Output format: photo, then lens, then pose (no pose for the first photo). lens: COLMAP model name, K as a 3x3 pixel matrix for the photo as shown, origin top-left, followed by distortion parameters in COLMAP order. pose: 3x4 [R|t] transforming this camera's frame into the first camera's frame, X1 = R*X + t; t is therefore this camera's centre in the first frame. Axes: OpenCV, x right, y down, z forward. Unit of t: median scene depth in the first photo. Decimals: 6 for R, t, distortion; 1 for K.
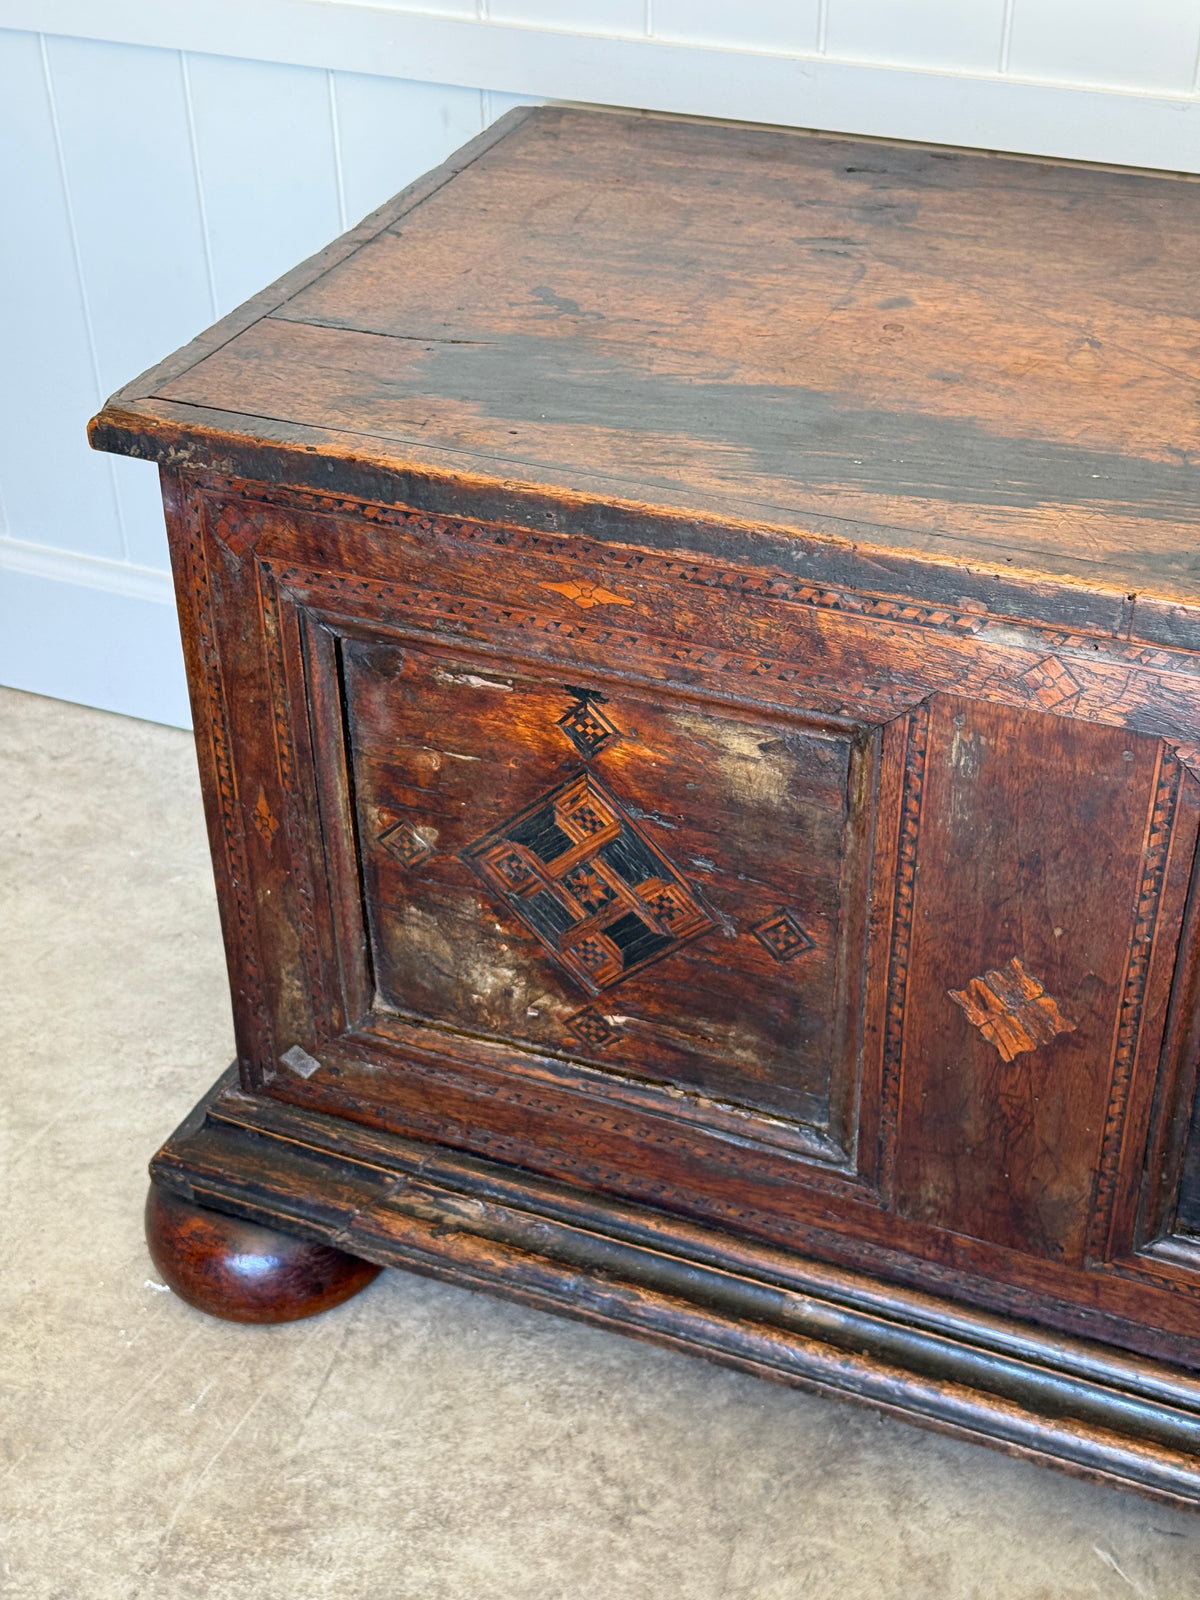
lens RADIAL K [[2240.9, 0, 608.1], [0, 2240.9, 802.8], [0, 0, 1]] dist [0.136322, 0.000000]
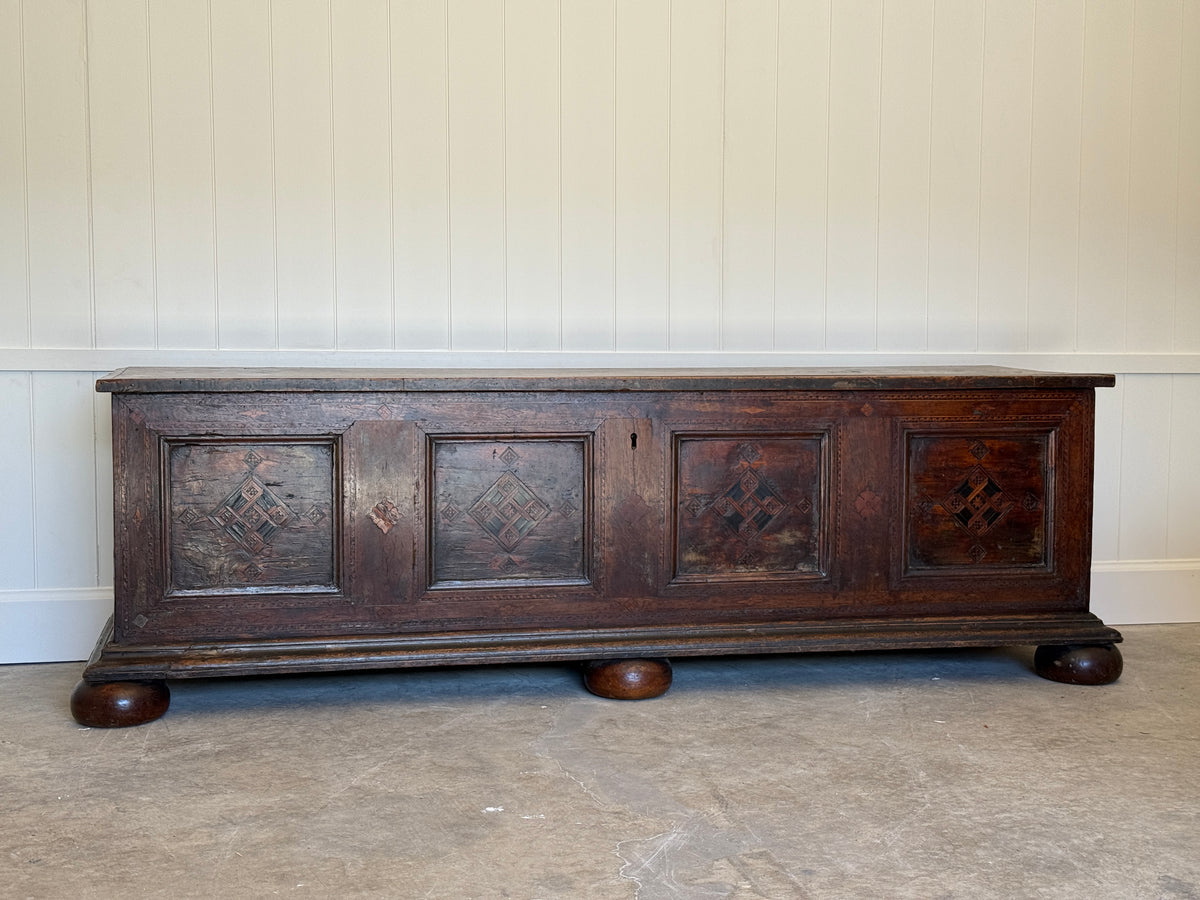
lens RADIAL K [[1680.6, 0, 602.2], [0, 1680.6, 472.4], [0, 0, 1]] dist [0.136322, 0.000000]
pose [[0.819562, -0.036431, 0.571831, -0.967201], [0.309979, 0.867521, -0.389000, 1.065575], [-0.481904, 0.496065, 0.722280, -1.044115]]
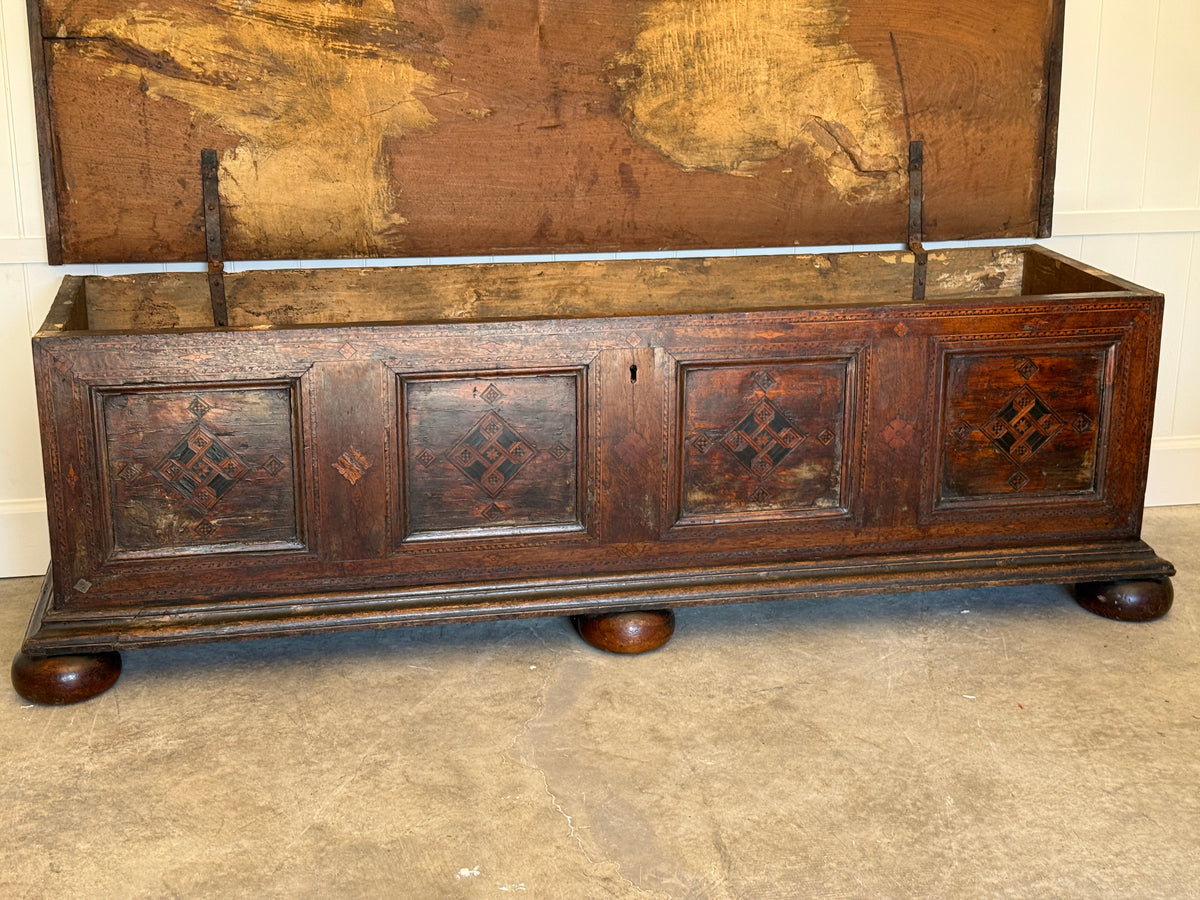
lens RADIAL K [[1680.6, 0, 592.8], [0, 1680.6, 448.9], [0, 0, 1]] dist [0.136322, 0.000000]
pose [[0.828961, -0.148289, 0.539290, -0.743188], [0.303070, 0.929479, -0.210279, 0.607039], [-0.470076, 0.337756, 0.815444, -1.019407]]
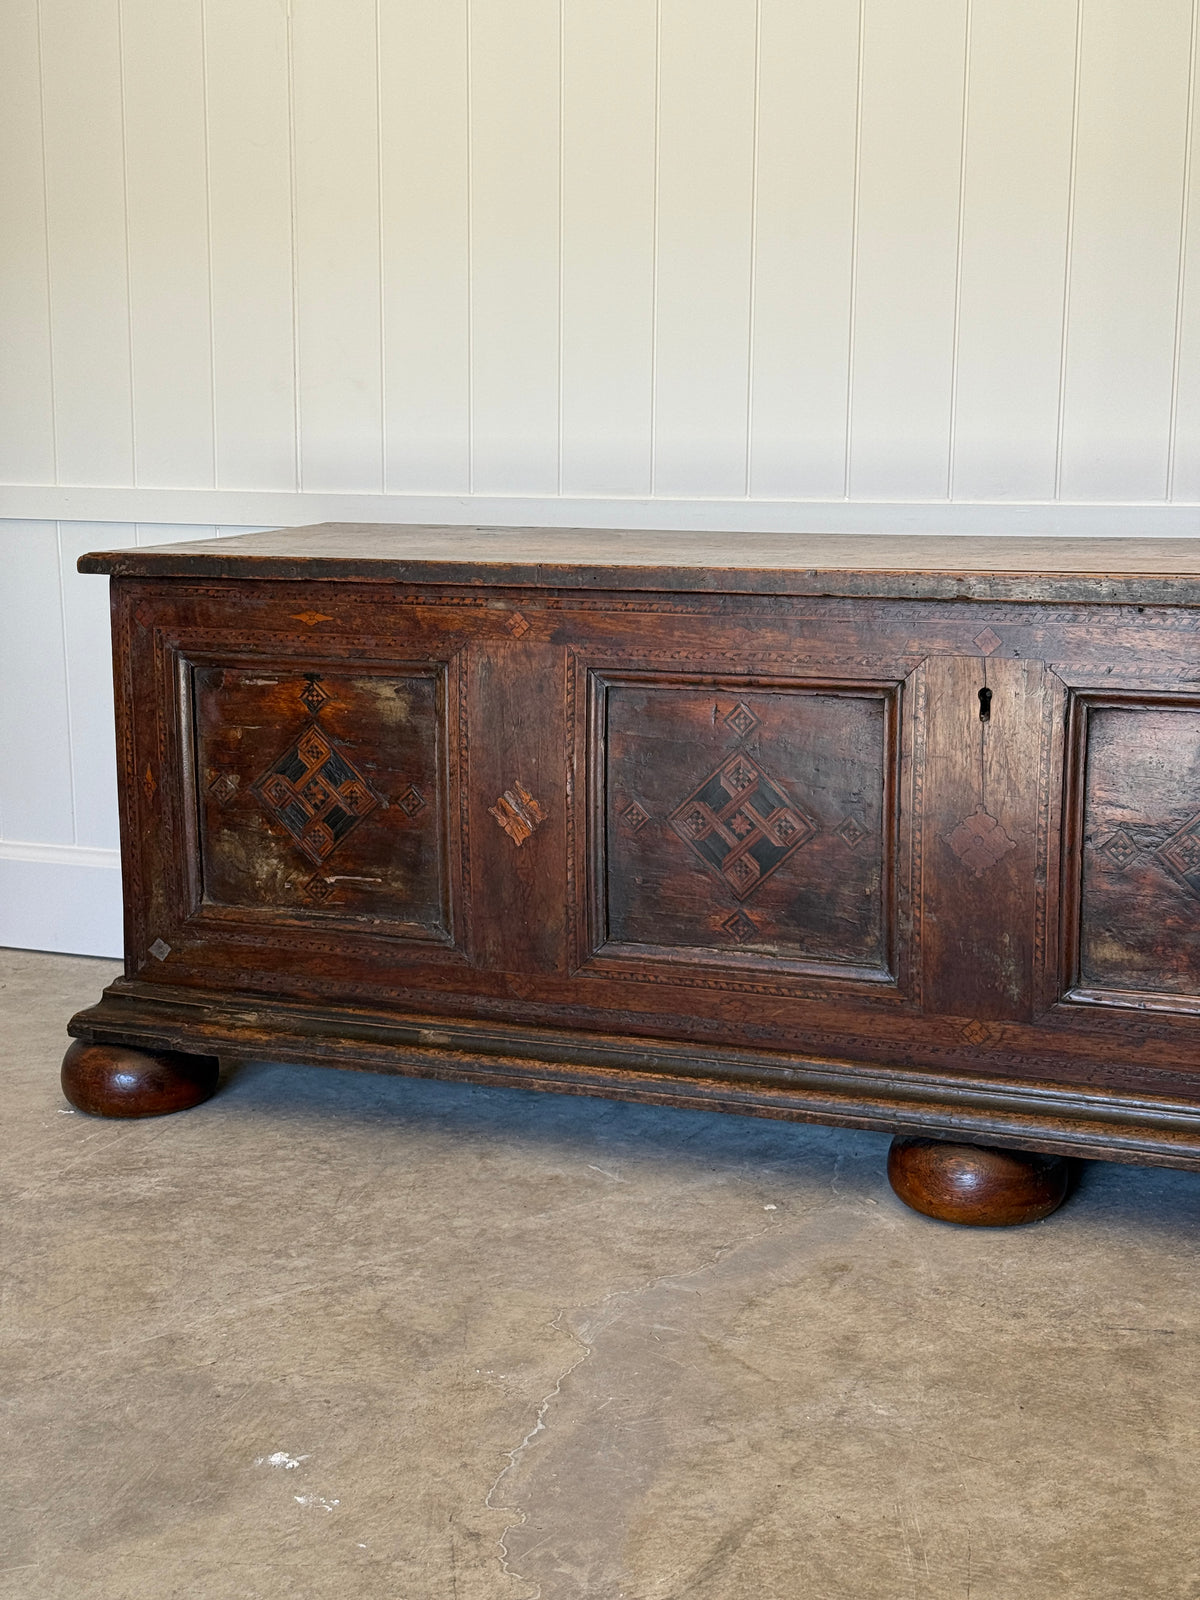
lens RADIAL K [[2240.9, 0, 587.6], [0, 2240.9, 805.6], [0, 0, 1]] dist [0.136322, 0.000000]
pose [[0.999731, 0.003903, 0.022869, 0.172897], [0.005692, 0.914356, -0.404871, 0.792171], [-0.022491, 0.404892, 0.914088, -0.735987]]
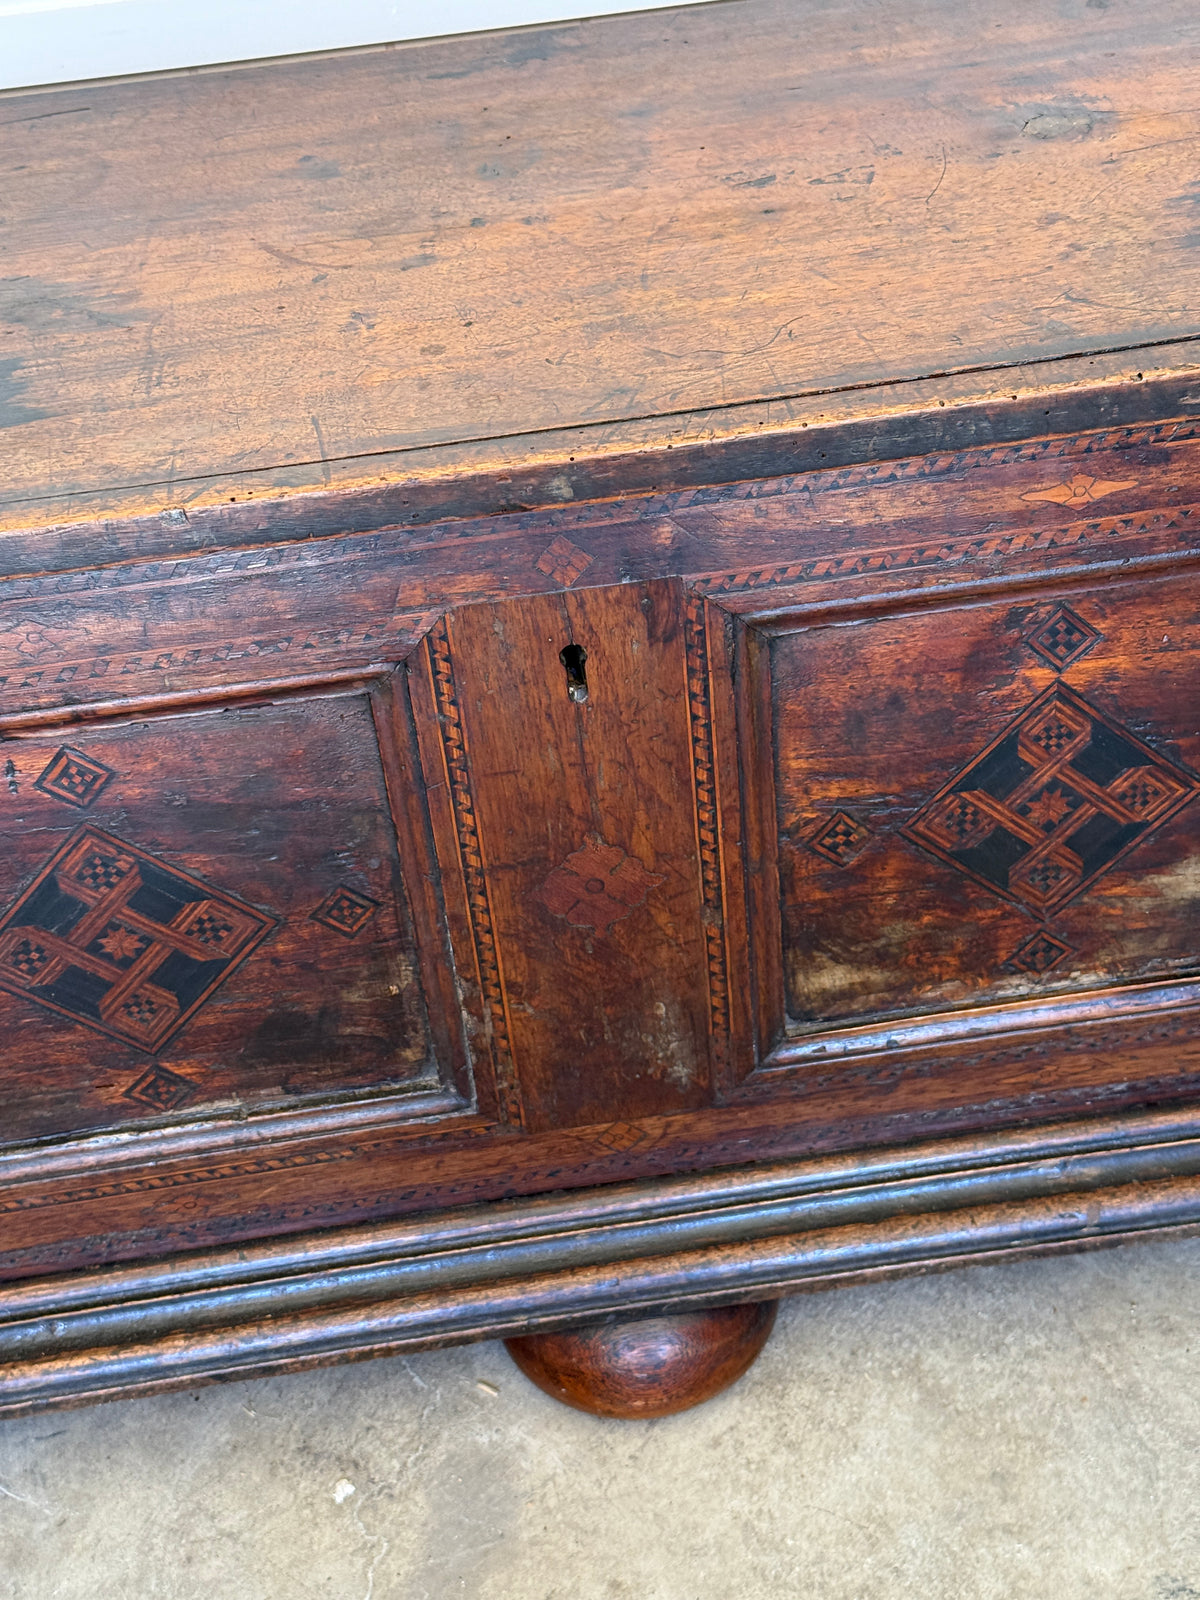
lens RADIAL K [[2240.9, 0, 589.8], [0, 2240.9, 798.5], [0, 0, 1]] dist [0.136322, 0.000000]
pose [[0.863858, -0.353324, 0.359042, 0.192730], [0.341871, 0.934699, 0.097268, 0.038196], [-0.369964, 0.038720, 0.928239, -0.045376]]
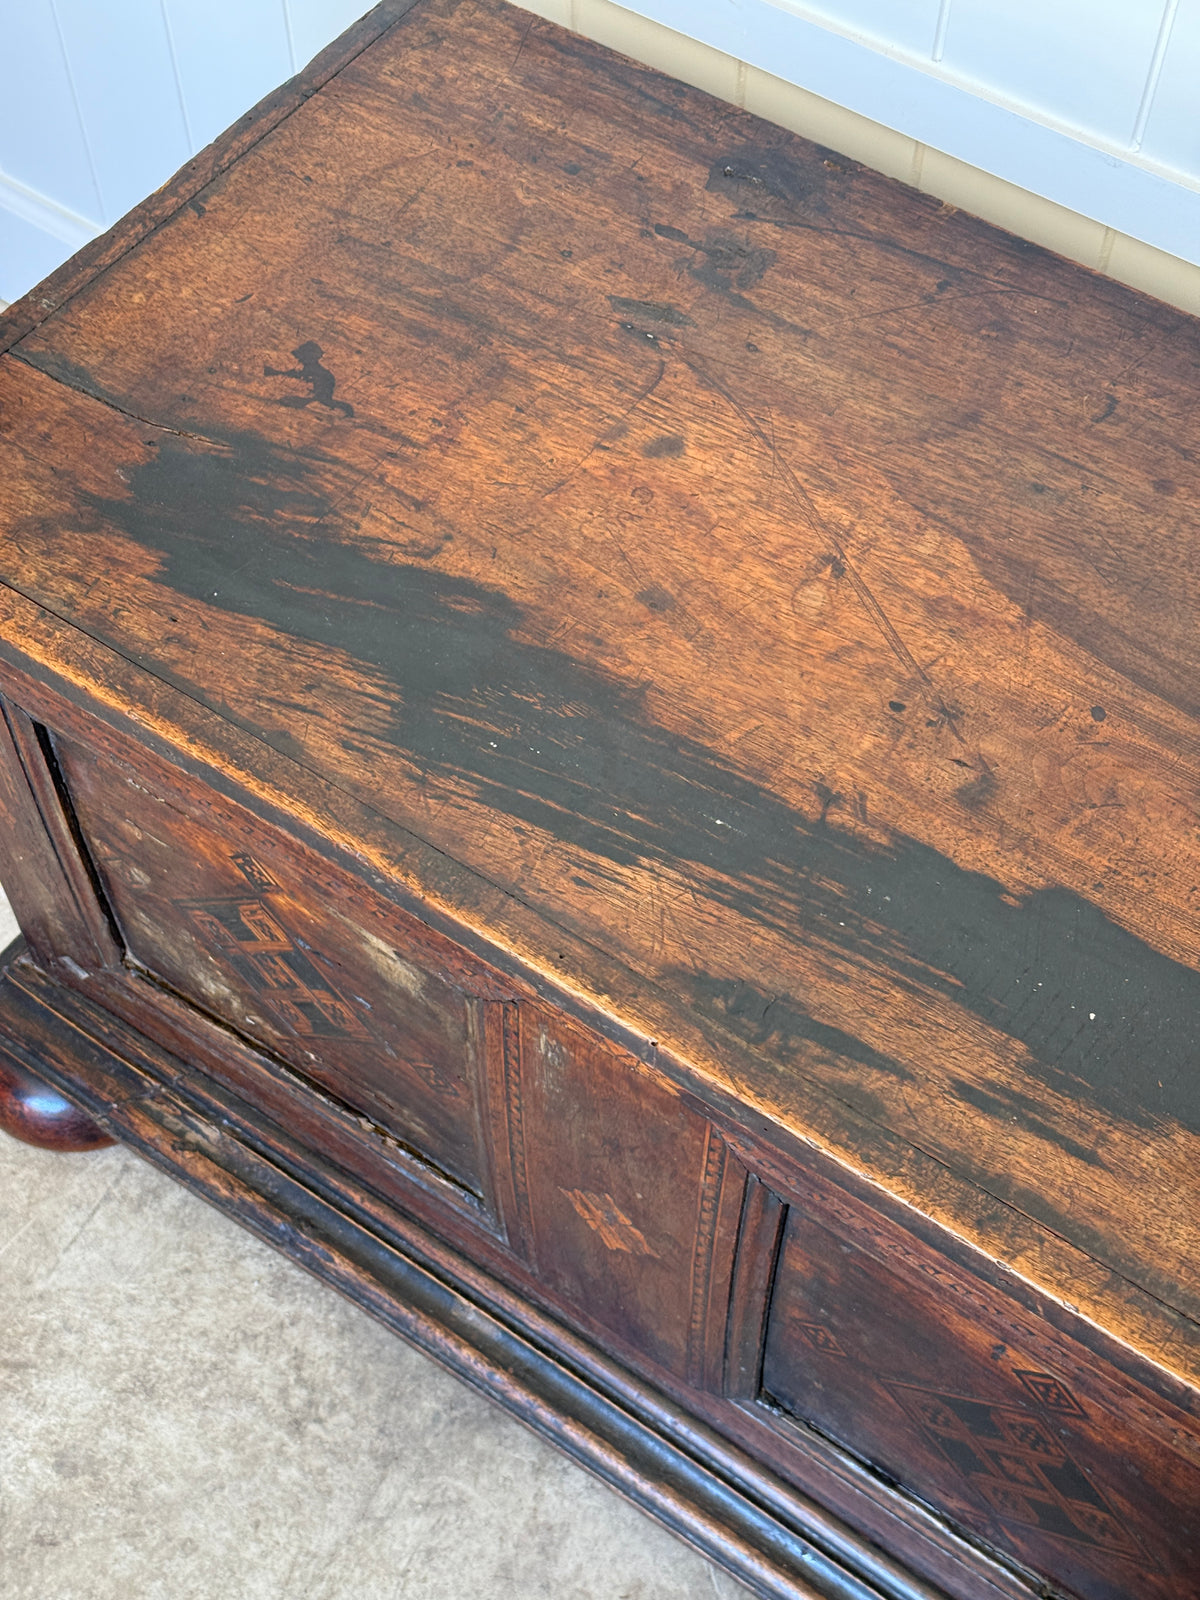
lens RADIAL K [[2240.9, 0, 584.8], [0, 2240.9, 784.5], [0, 0, 1]] dist [0.136322, 0.000000]
pose [[0.974249, 0.188596, -0.123570, 0.227738], [-0.132156, 0.921680, 0.364747, -0.412345], [0.182682, -0.339024, 0.922870, 0.101955]]
